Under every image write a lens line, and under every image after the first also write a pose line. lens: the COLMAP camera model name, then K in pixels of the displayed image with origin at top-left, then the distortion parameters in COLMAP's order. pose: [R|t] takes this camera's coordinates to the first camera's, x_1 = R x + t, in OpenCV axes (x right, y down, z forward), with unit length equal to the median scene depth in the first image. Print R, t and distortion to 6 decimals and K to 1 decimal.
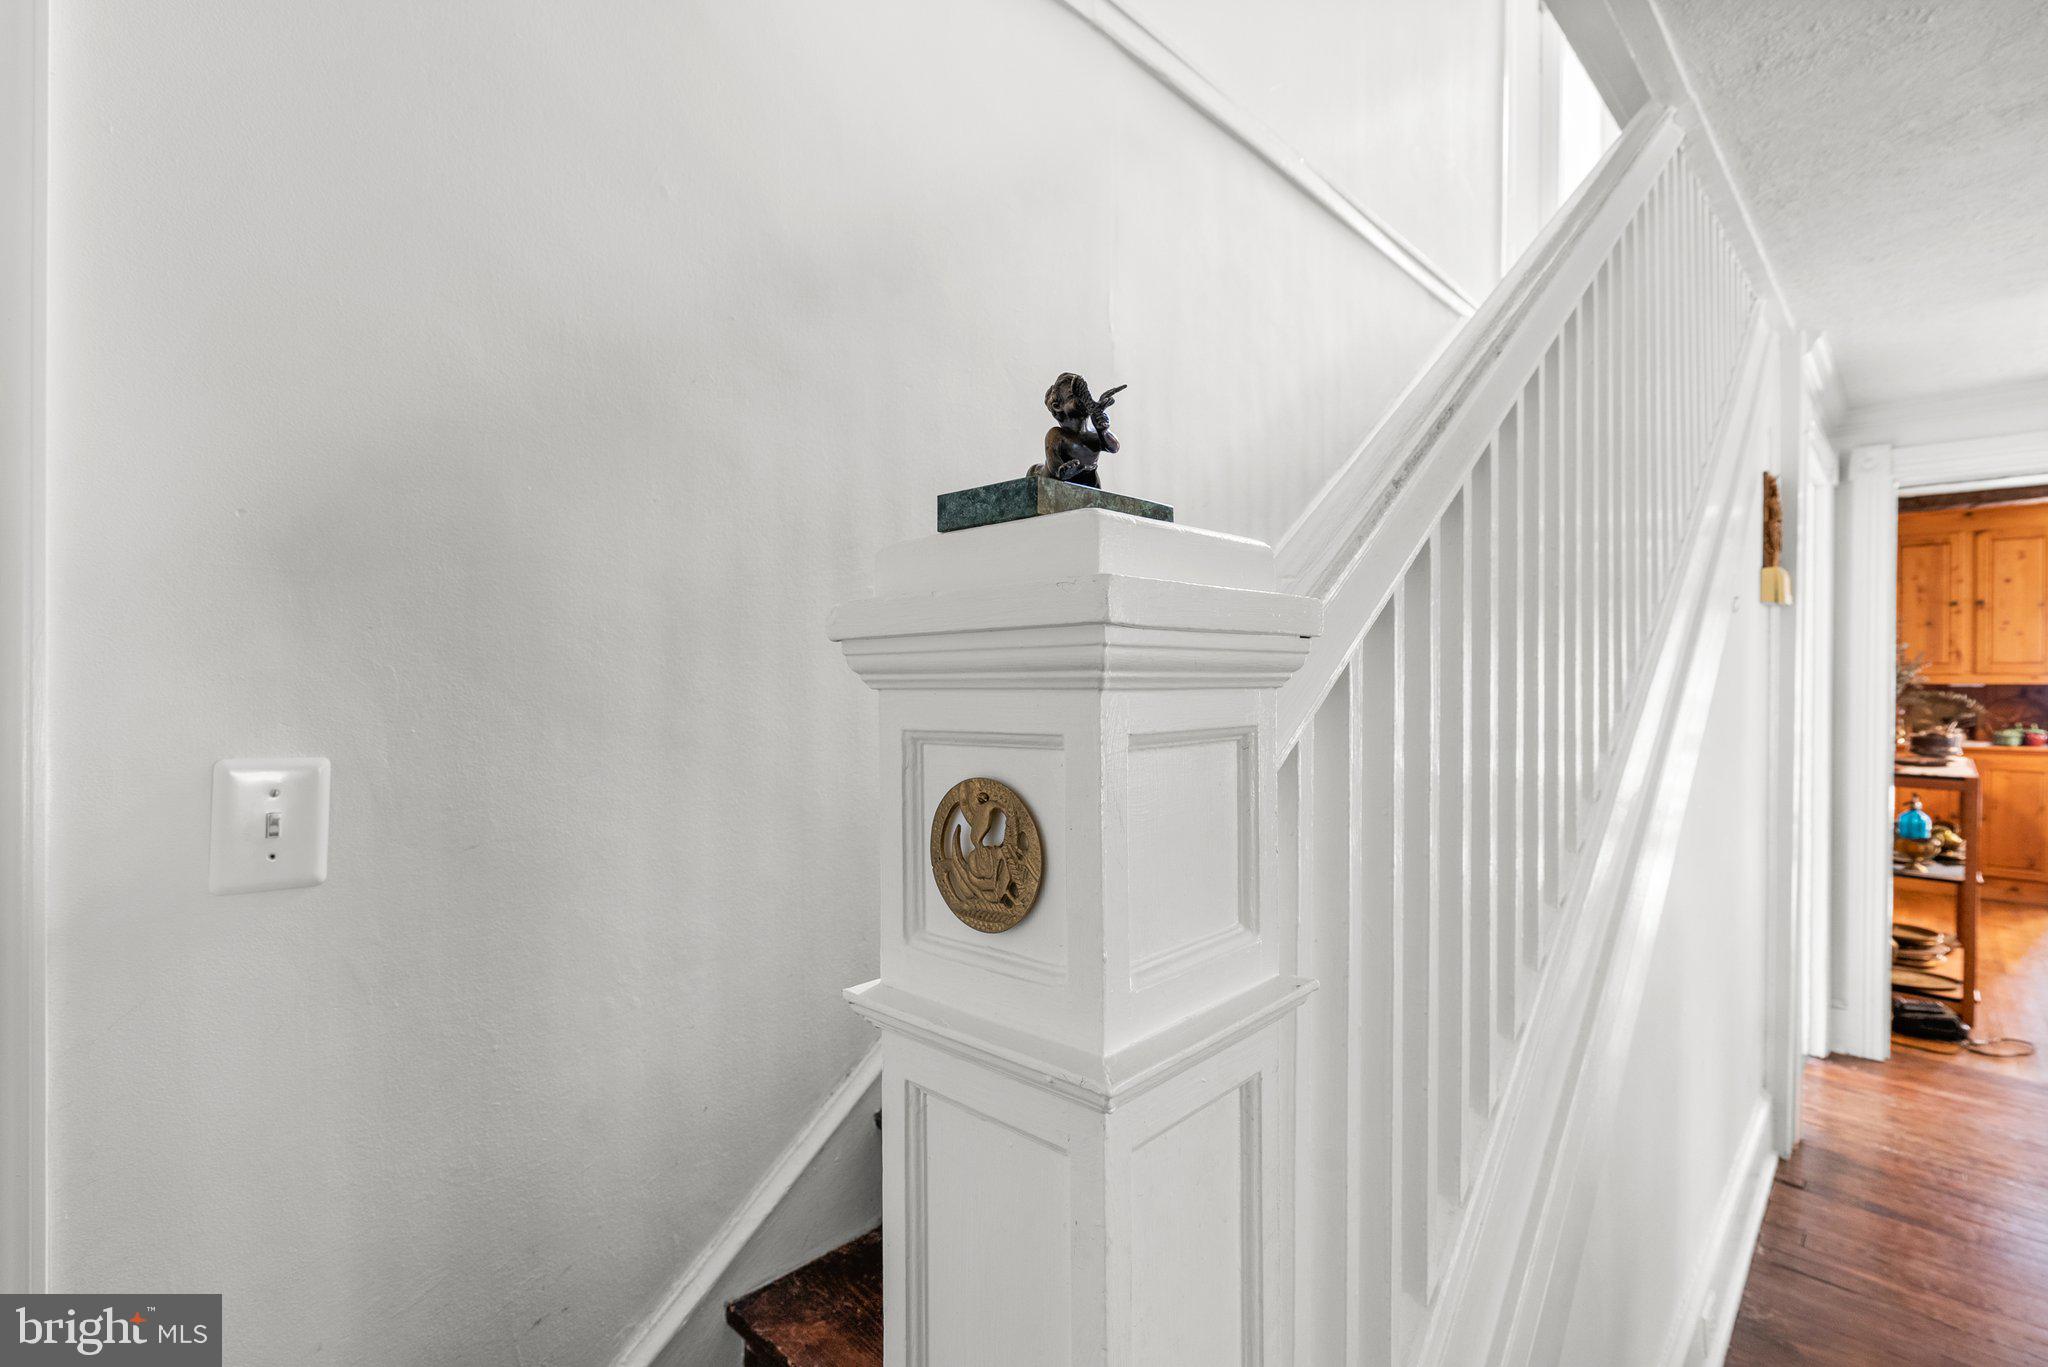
lens RADIAL K [[943.6, 0, 1025.7], [0, 943.6, 699.9], [0, 0, 1]] dist [-0.000660, -0.000173]
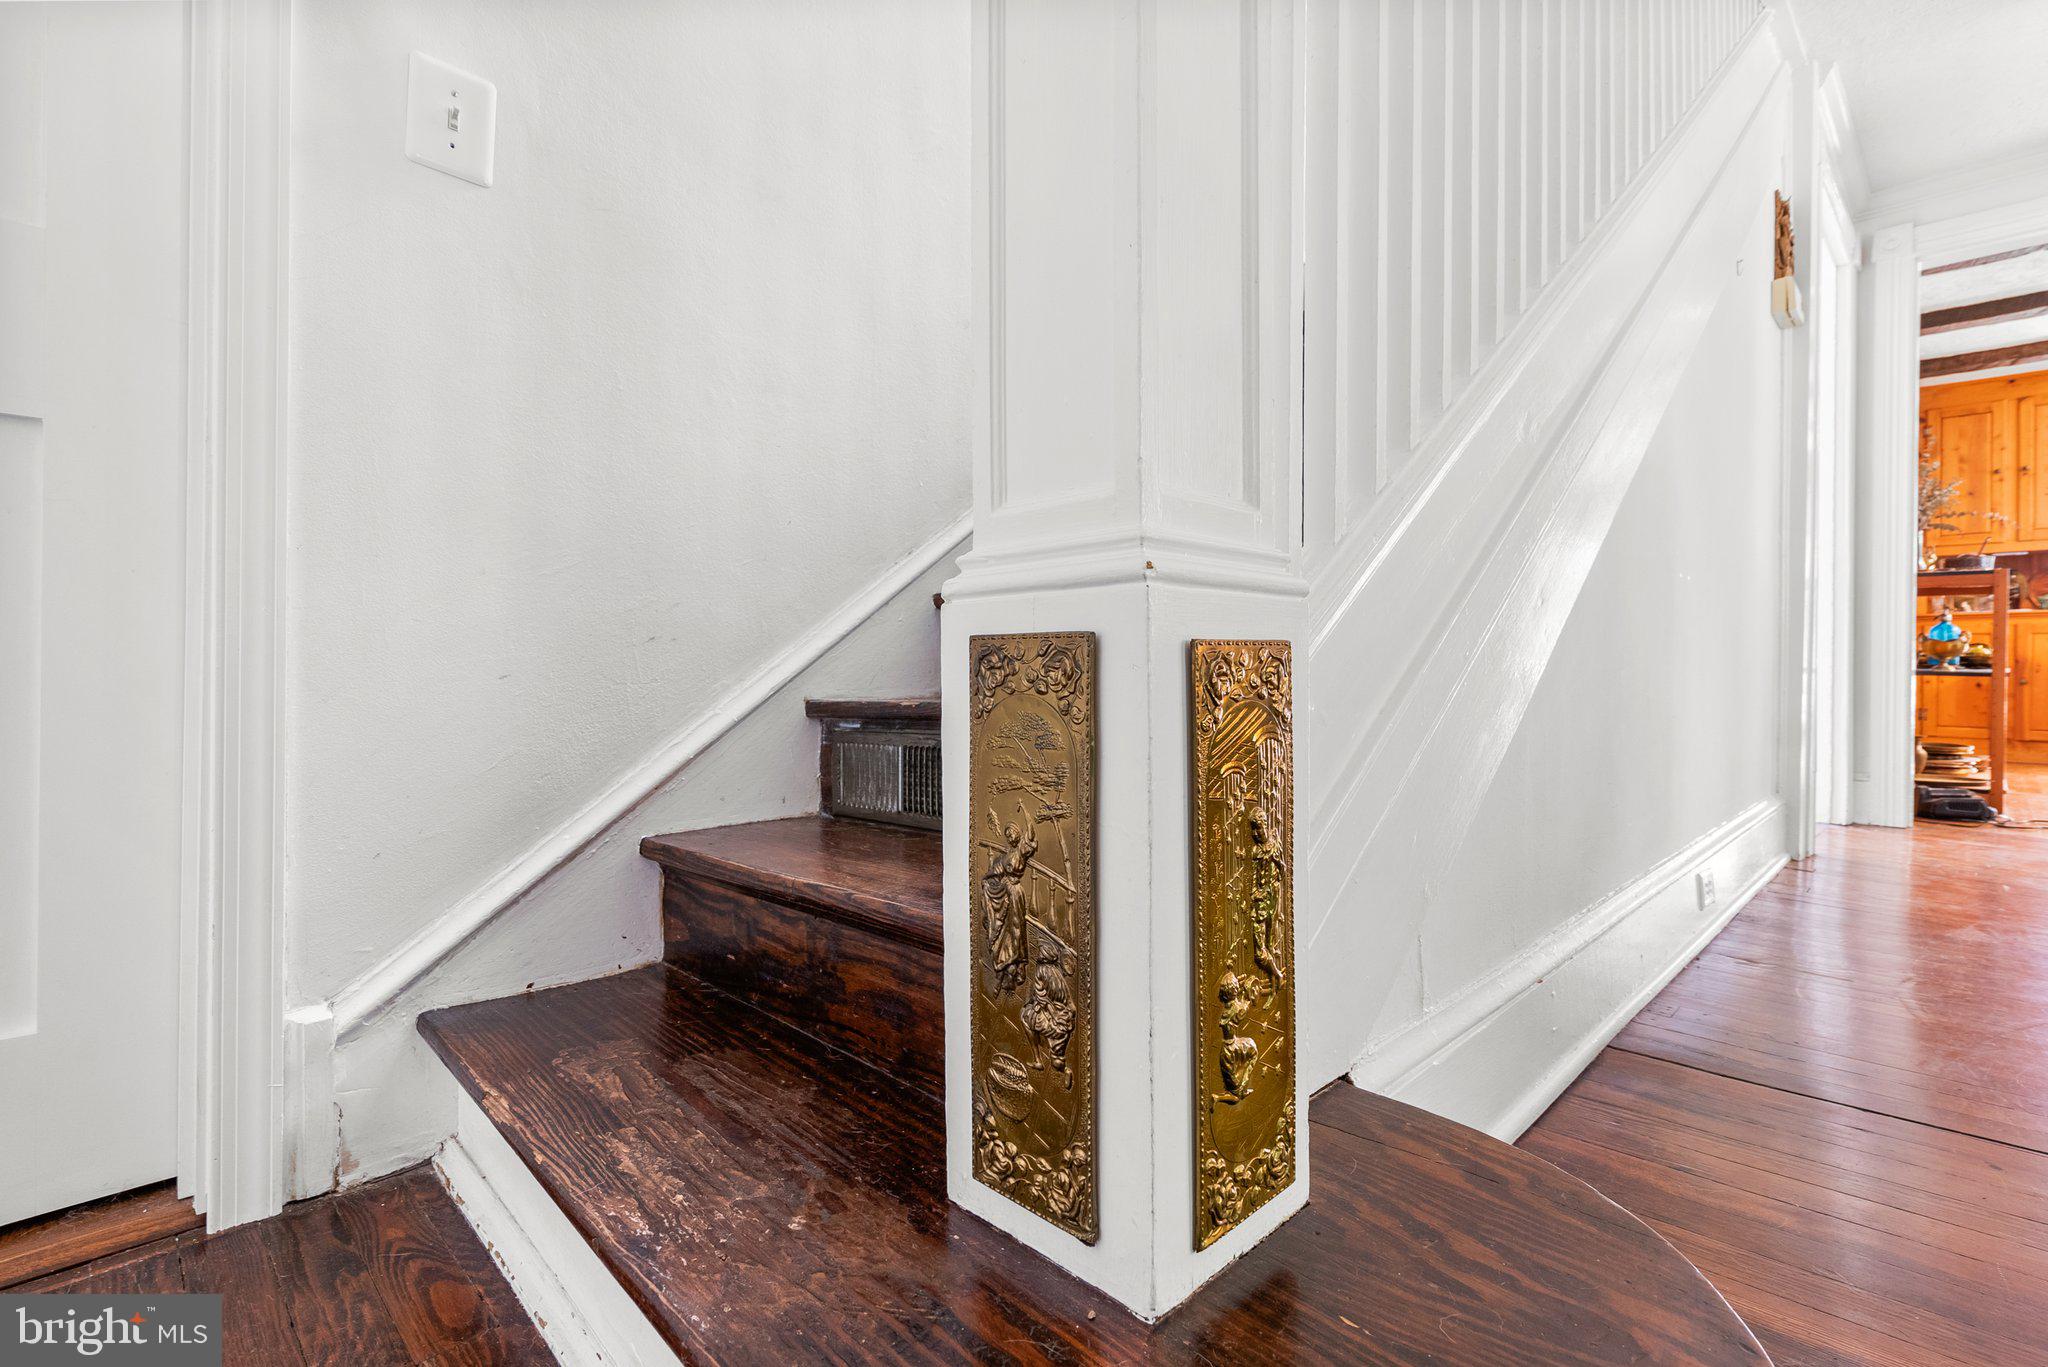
lens RADIAL K [[929.4, 0, 1026.1], [0, 929.4, 680.4], [0, 0, 1]] dist [-0.000566, -0.000144]
pose [[0.999099, 0.005815, -0.042032, -0.000651], [-0.006064, 0.999965, -0.005793, 0.232434], [0.041997, 0.006042, 0.999099, -0.044916]]
